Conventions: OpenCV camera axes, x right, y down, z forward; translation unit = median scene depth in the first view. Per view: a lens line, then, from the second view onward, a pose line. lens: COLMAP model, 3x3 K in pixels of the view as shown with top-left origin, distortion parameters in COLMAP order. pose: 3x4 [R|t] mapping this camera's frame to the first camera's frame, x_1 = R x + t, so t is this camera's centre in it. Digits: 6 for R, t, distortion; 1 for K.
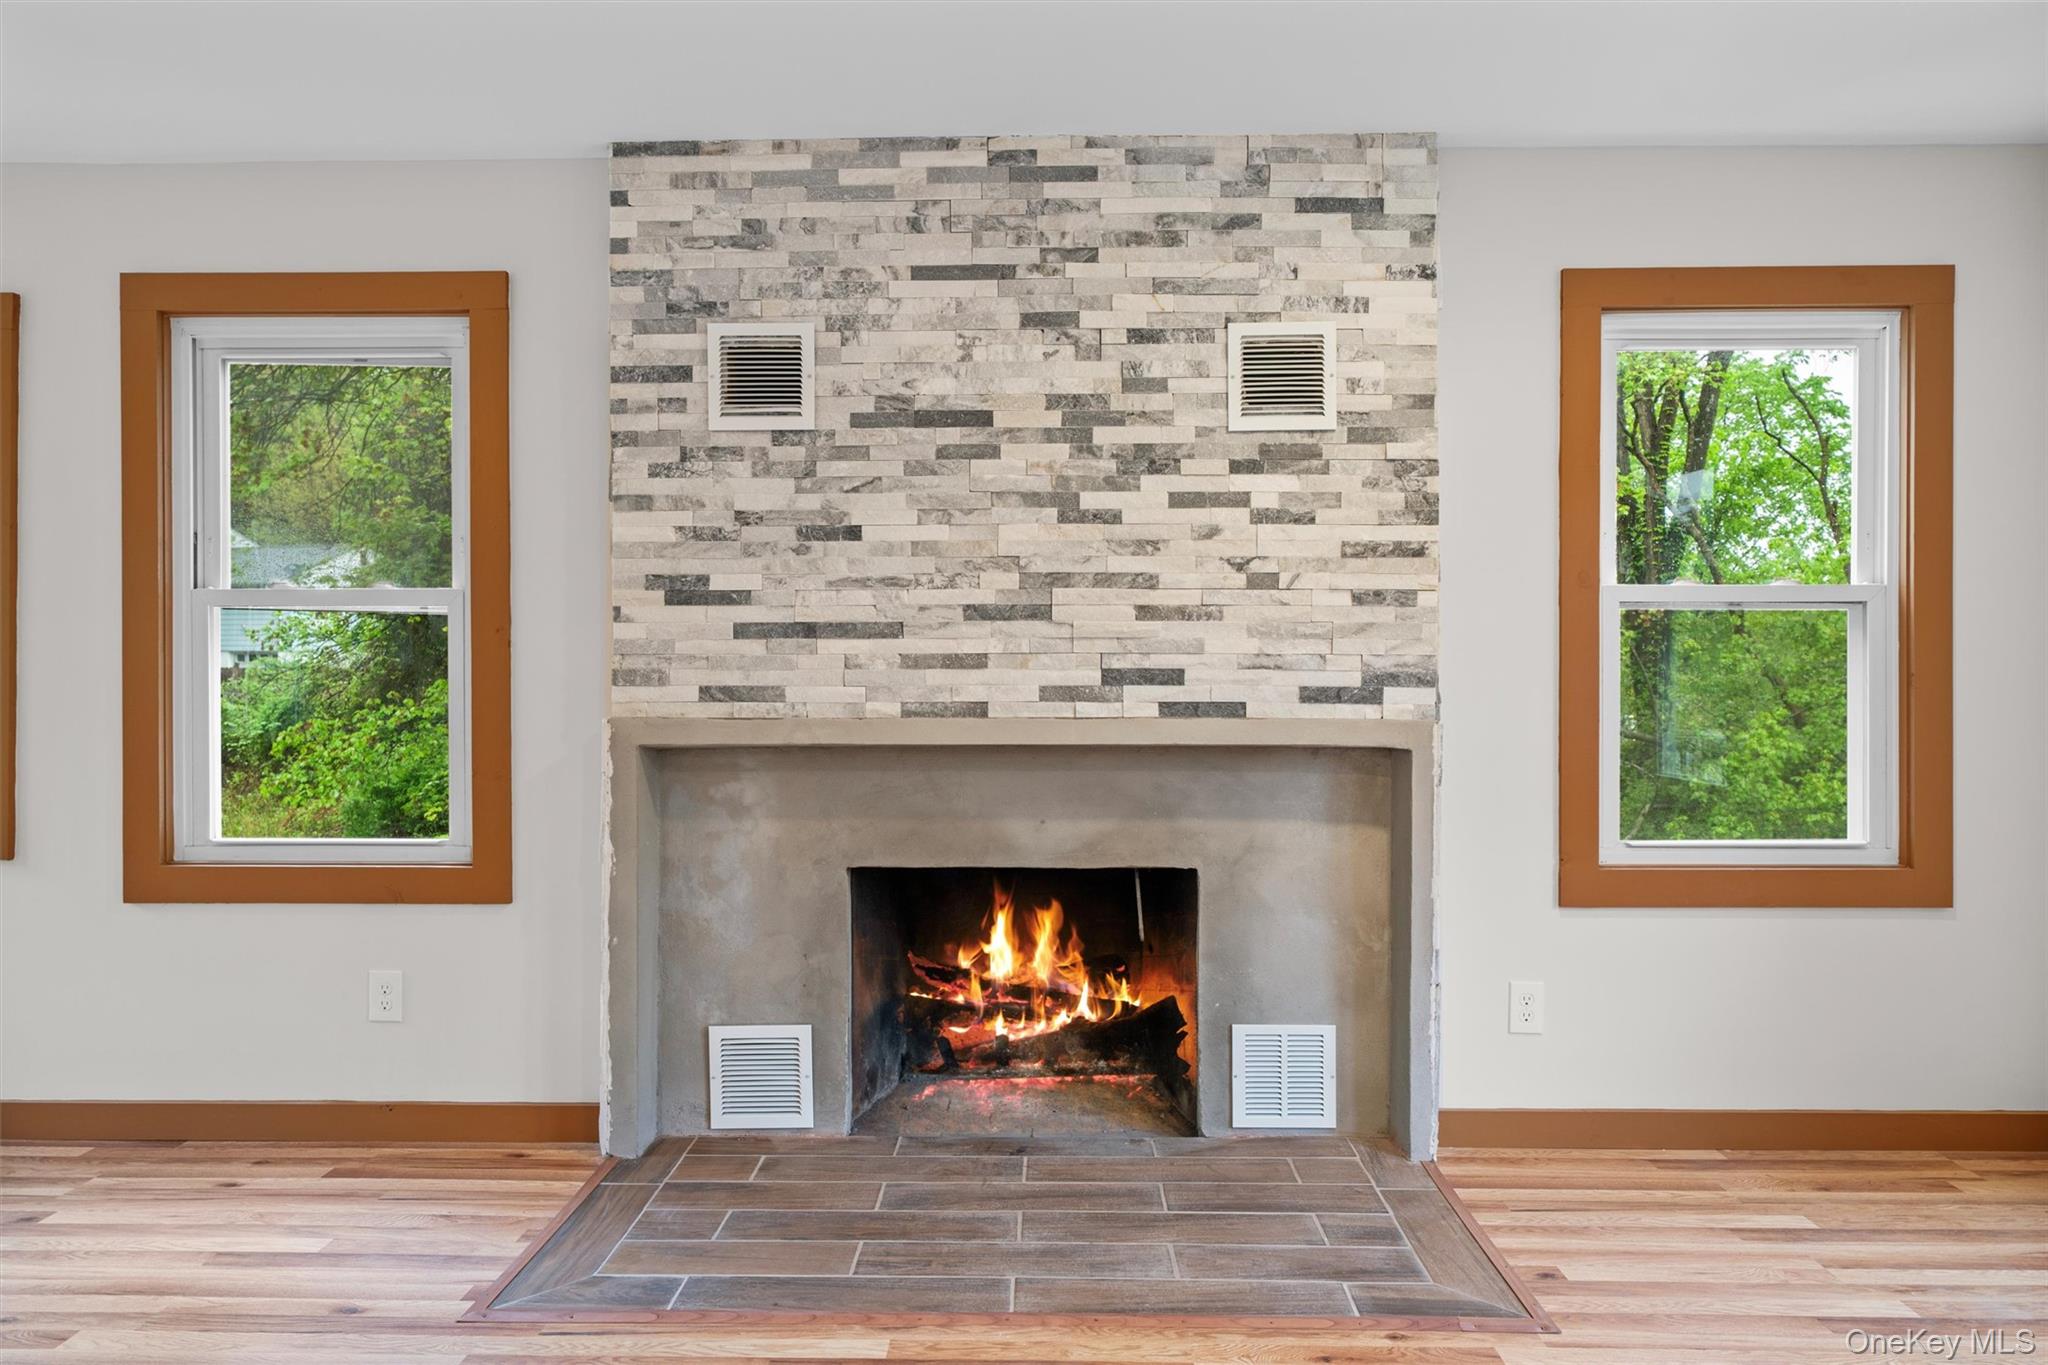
lens RADIAL K [[1419.9, 0, 1106.4], [0, 1419.9, 687.7], [0, 0, 1]] dist [0.003401, 0.002317]
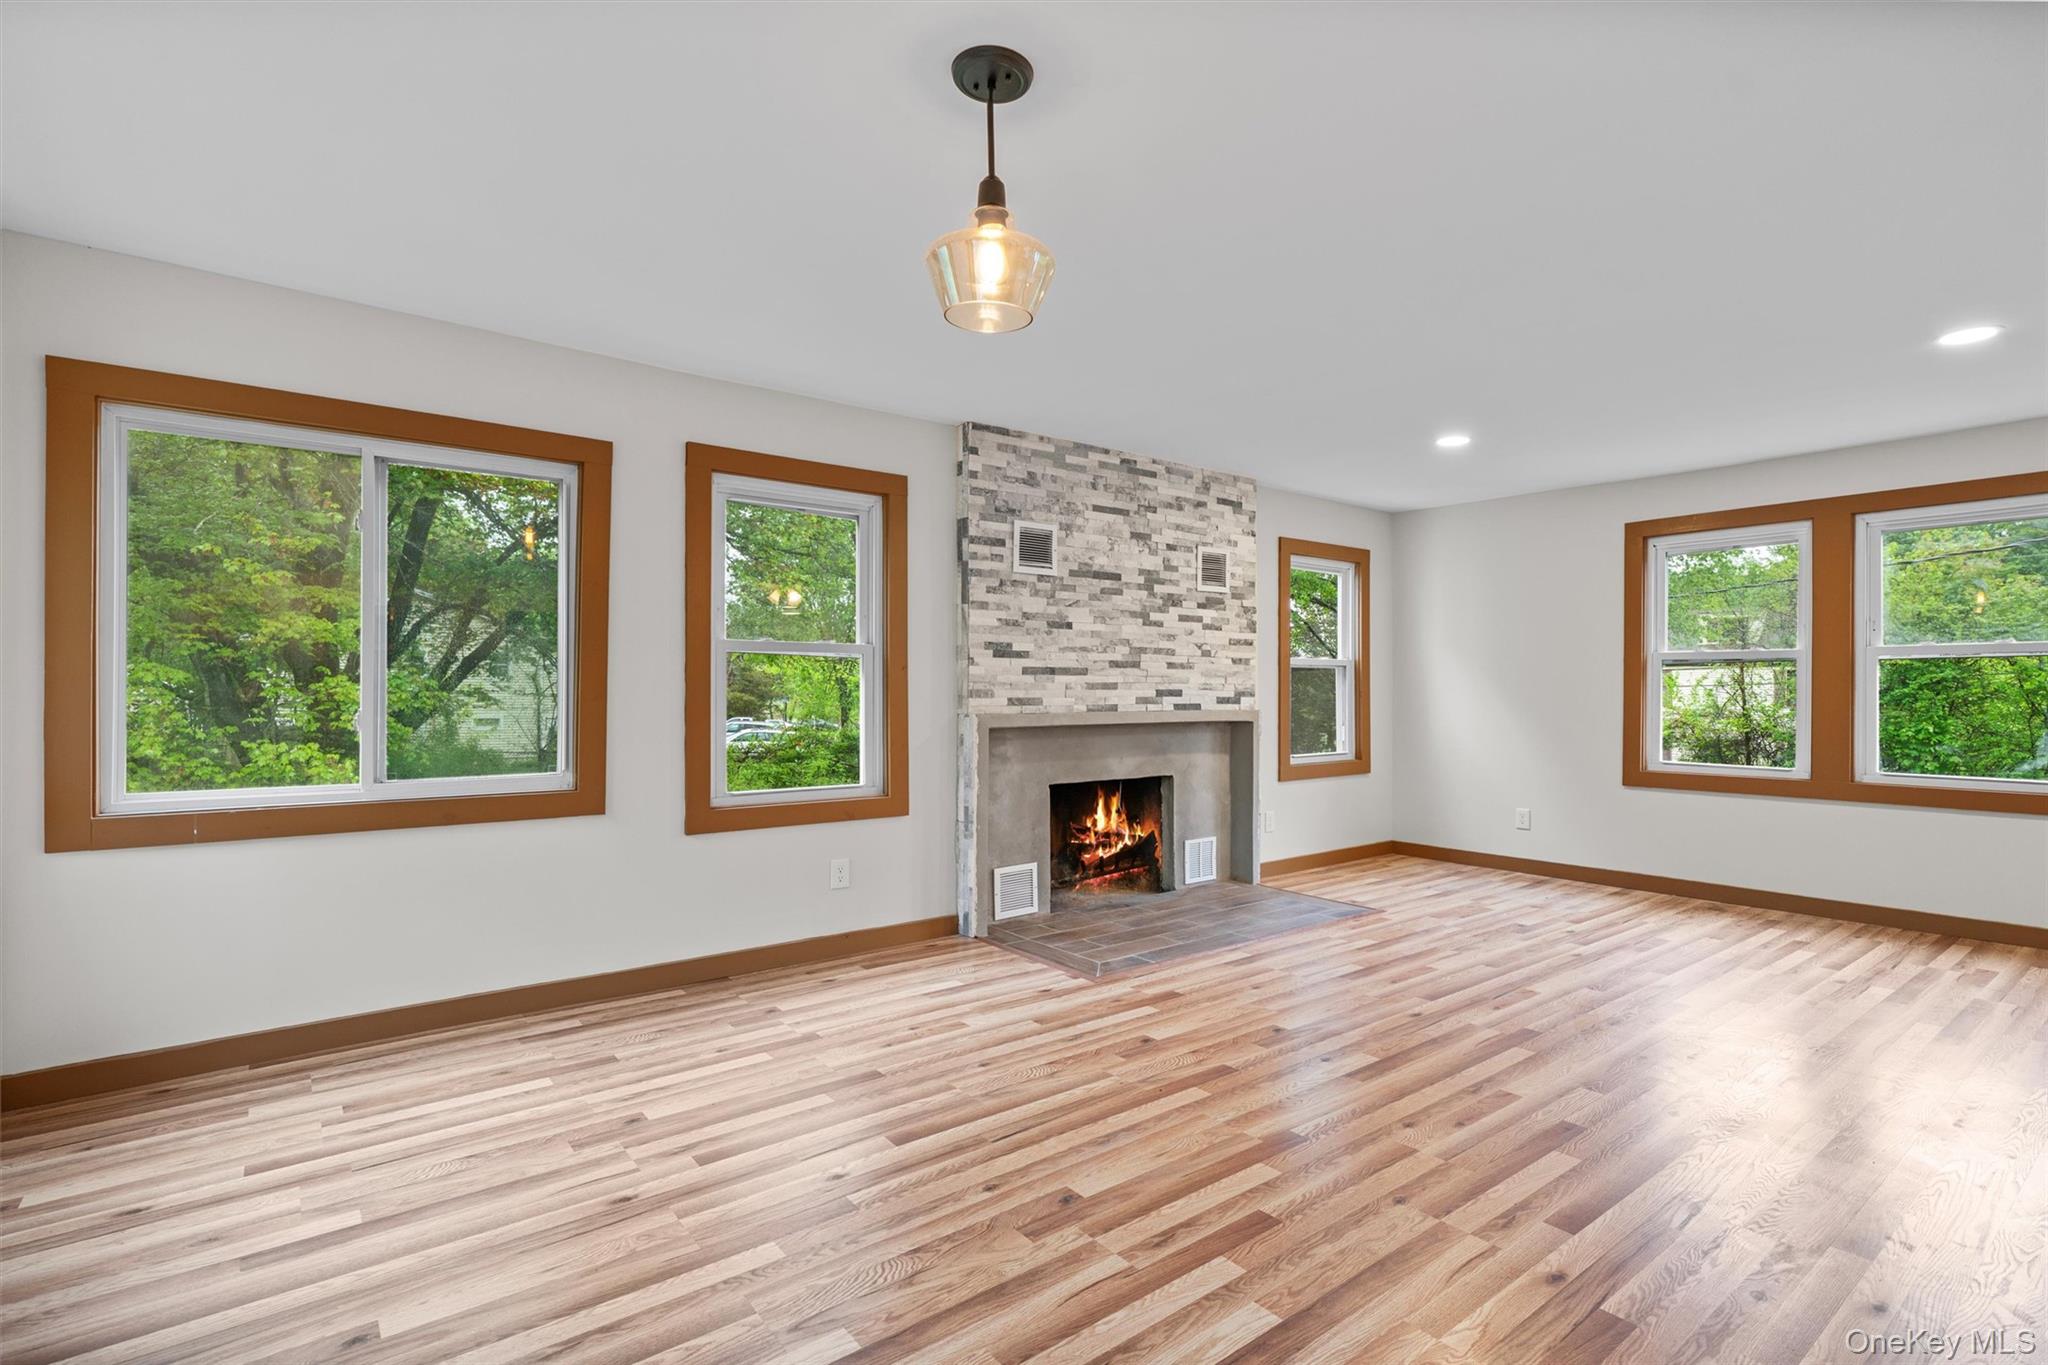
lens RADIAL K [[926.3, 0, 1084.8], [0, 926.3, 687.8], [0, 0, 1]] dist [-0.000582, -0.000189]
pose [[0.776694, 0.002750, 0.629872, -1.038123], [0.002907, 0.999964, -0.007950, -0.004733], [-0.629871, 0.008006, 0.776659, -0.092664]]
